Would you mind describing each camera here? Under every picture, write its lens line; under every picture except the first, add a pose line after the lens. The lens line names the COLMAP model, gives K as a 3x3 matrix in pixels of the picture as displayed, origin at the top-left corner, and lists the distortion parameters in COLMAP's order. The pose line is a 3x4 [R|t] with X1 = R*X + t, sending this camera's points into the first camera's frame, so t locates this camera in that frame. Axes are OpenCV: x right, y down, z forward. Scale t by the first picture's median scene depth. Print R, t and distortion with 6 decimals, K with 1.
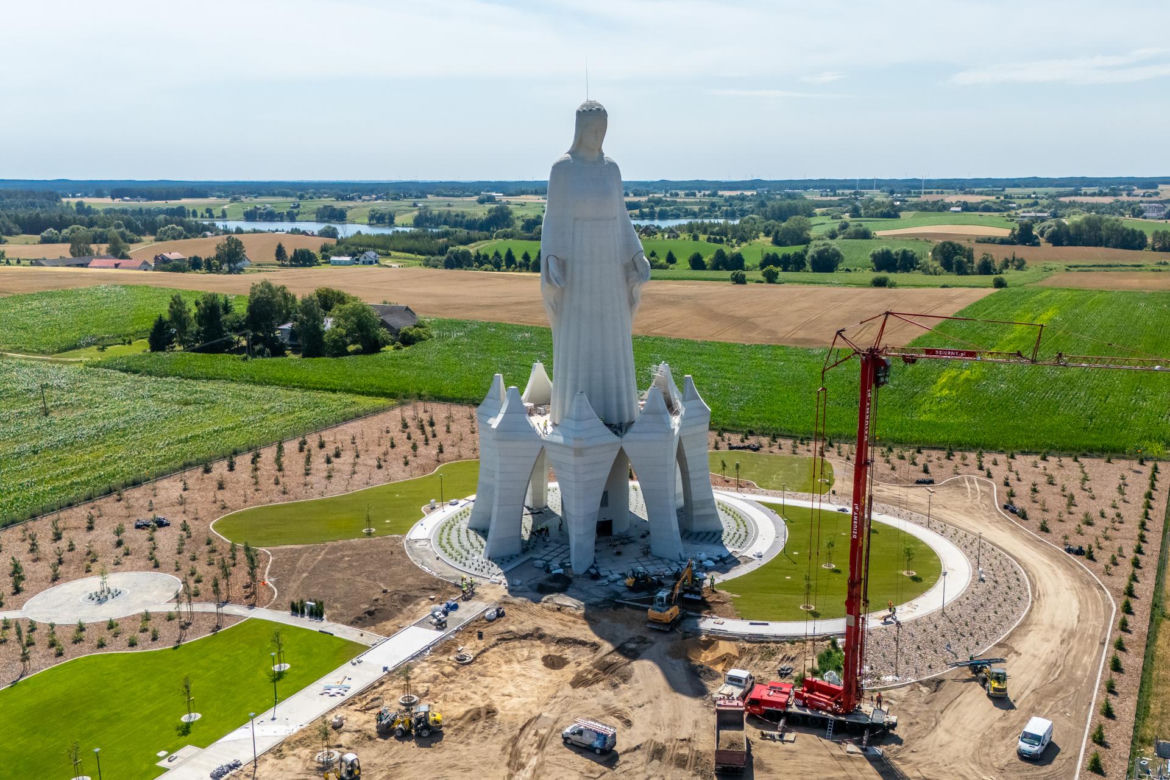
lens RADIAL K [[1102.8, 0, 682.8], [0, 1102.8, 414.8], [0, 0, 1]] dist [0.095680, -0.128629]
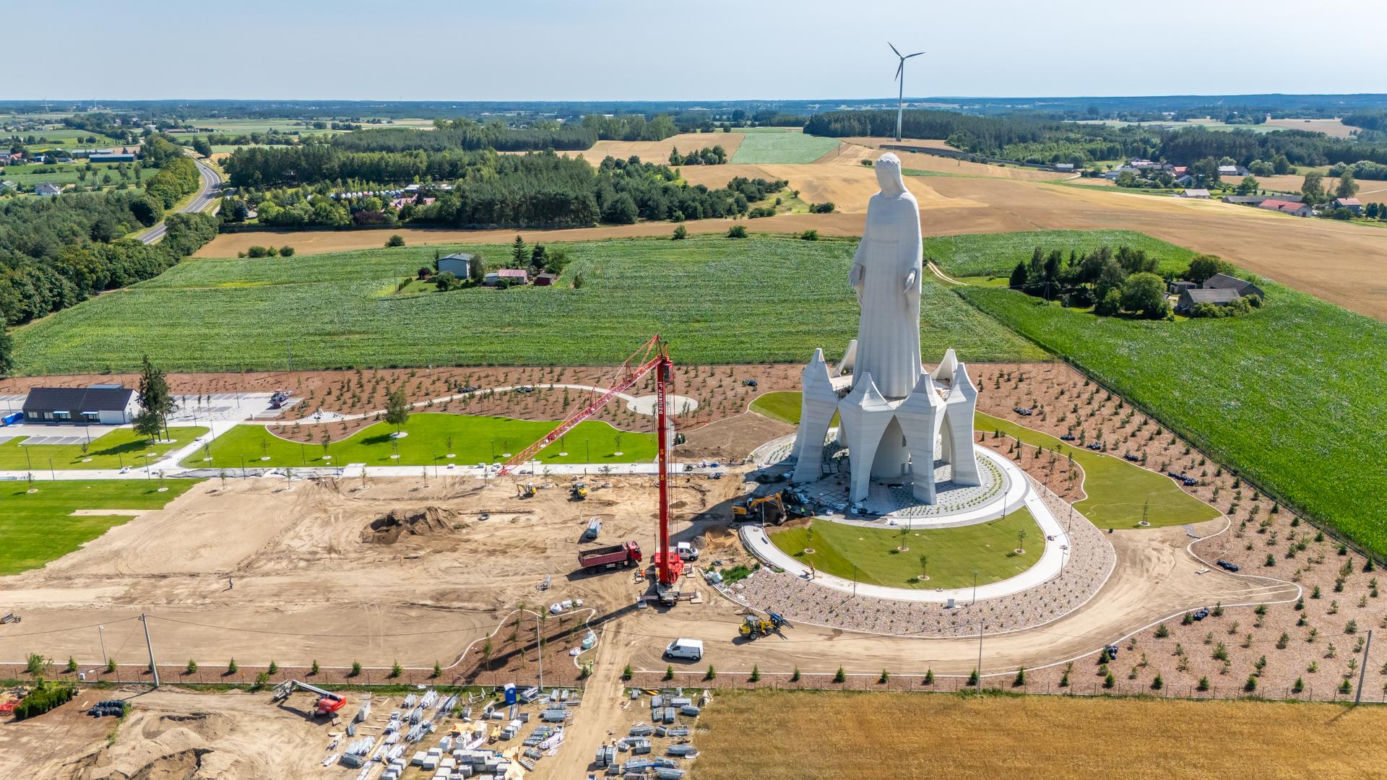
lens RADIAL K [[1021.7, 0, 693.5], [0, 1021.7, 390.0], [0, 0, 1]] dist [0.081158, -0.083930]
pose [[0.361764, 0.257425, -0.896024, 0.199143], [-0.191749, 0.961118, 0.198709, -0.041320], [0.912337, 0.099926, 0.397059, 0.063900]]
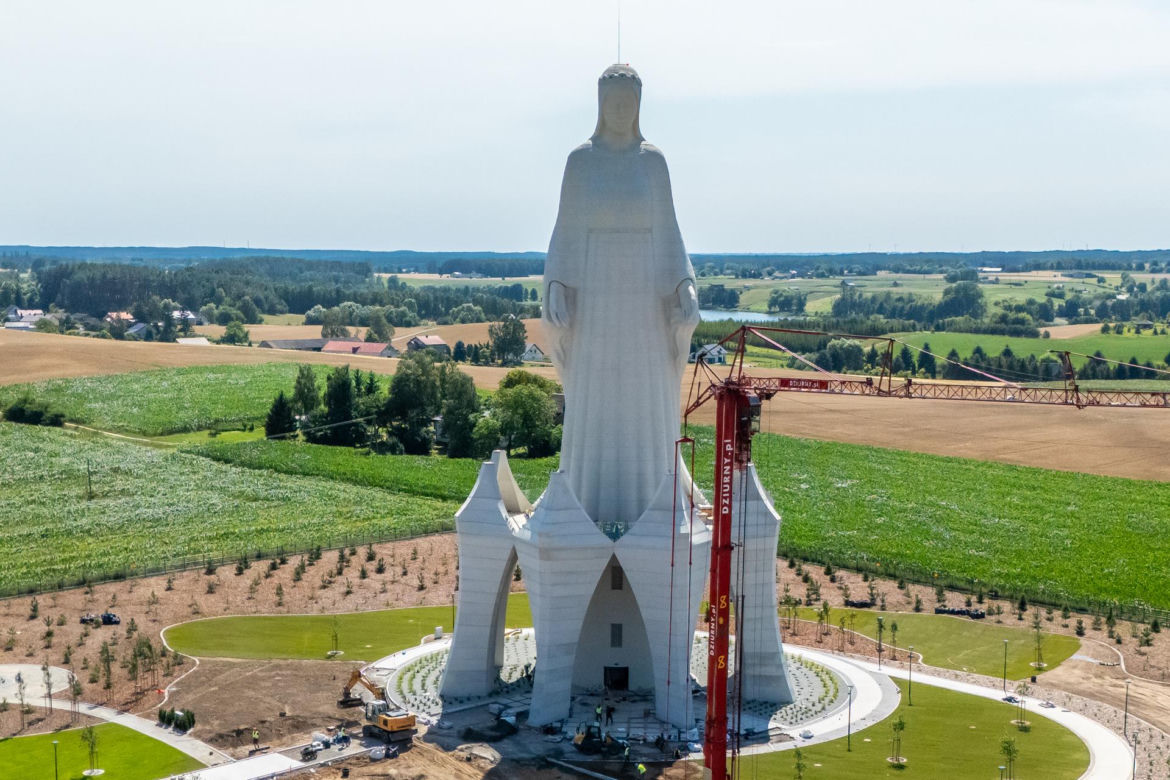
lens RADIAL K [[1787.6, 0, 585.0], [0, 1787.6, 559.3], [0, 0, 1]] dist [0.137219, -0.087709]
pose [[0.920801, 0.072335, -0.383267, 0.070689], [-0.087376, 0.995933, -0.021956, 0.011511], [0.380120, 0.053705, 0.923377, -0.010132]]
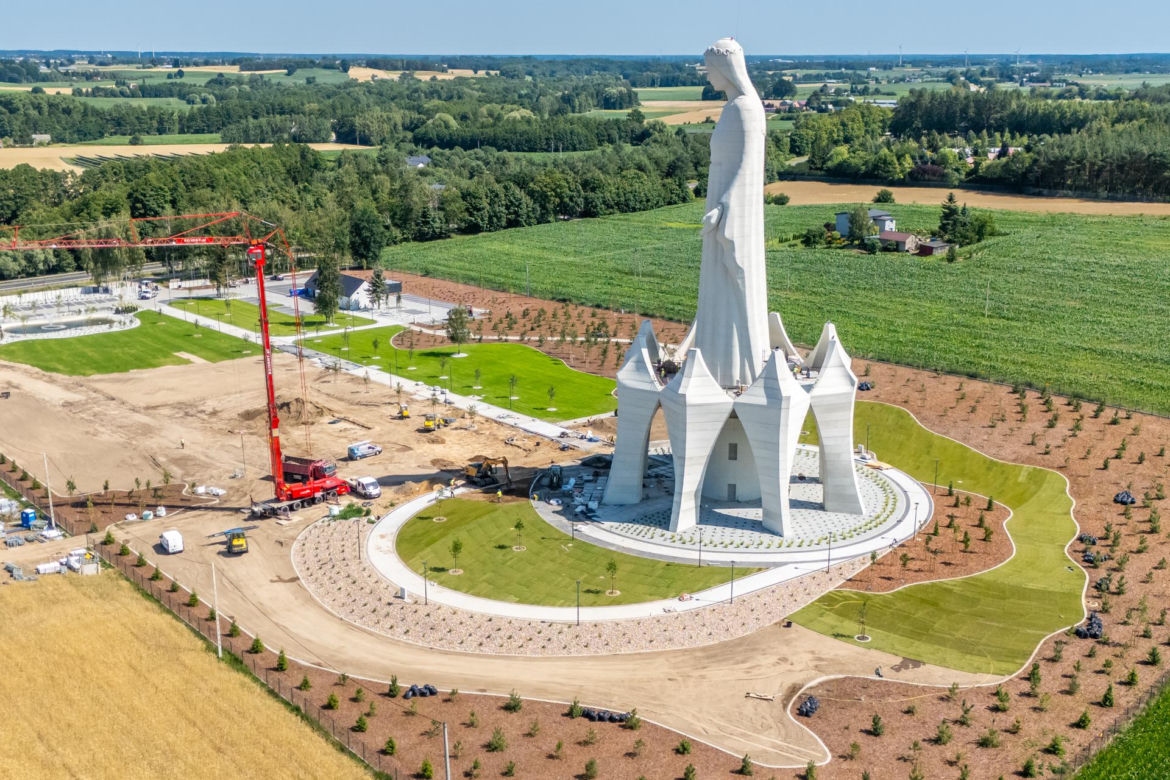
lens RADIAL K [[1330.7, 0, 594.6], [0, 1330.7, 414.6], [0, 0, 1]] dist [0.082039, -0.084263]
pose [[-0.446922, 0.236906, -0.862633, 0.204805], [-0.186933, 0.918276, 0.349035, -0.072556], [0.874824, 0.317246, -0.366112, 0.281014]]
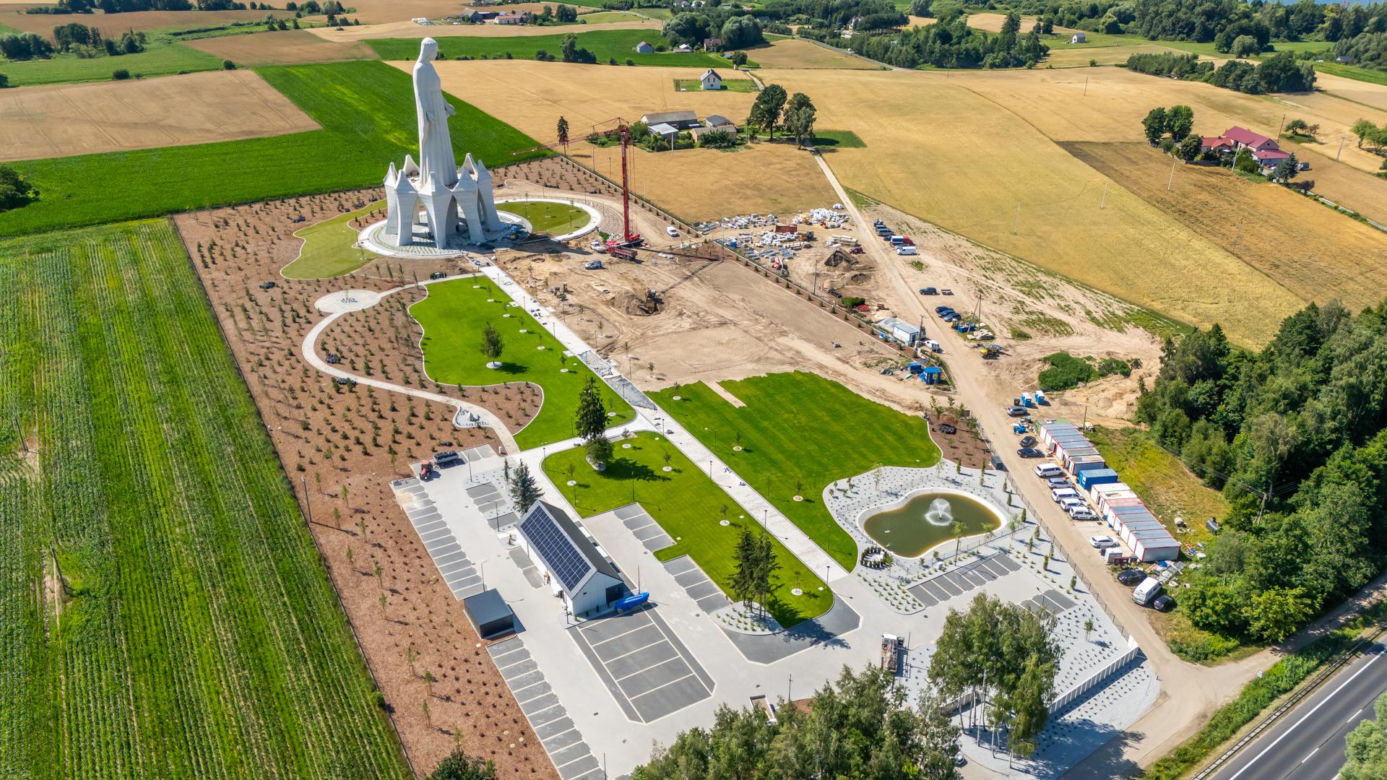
lens RADIAL K [[1021.7, 0, 693.5], [0, 1021.7, 390.0], [0, 0, 1]] dist [0.081158, -0.083930]
pose [[0.570684, -0.363615, 0.736277, -0.313075], [0.178887, 0.930135, 0.320699, -0.038427], [-0.801448, -0.051307, 0.595860, -0.143556]]
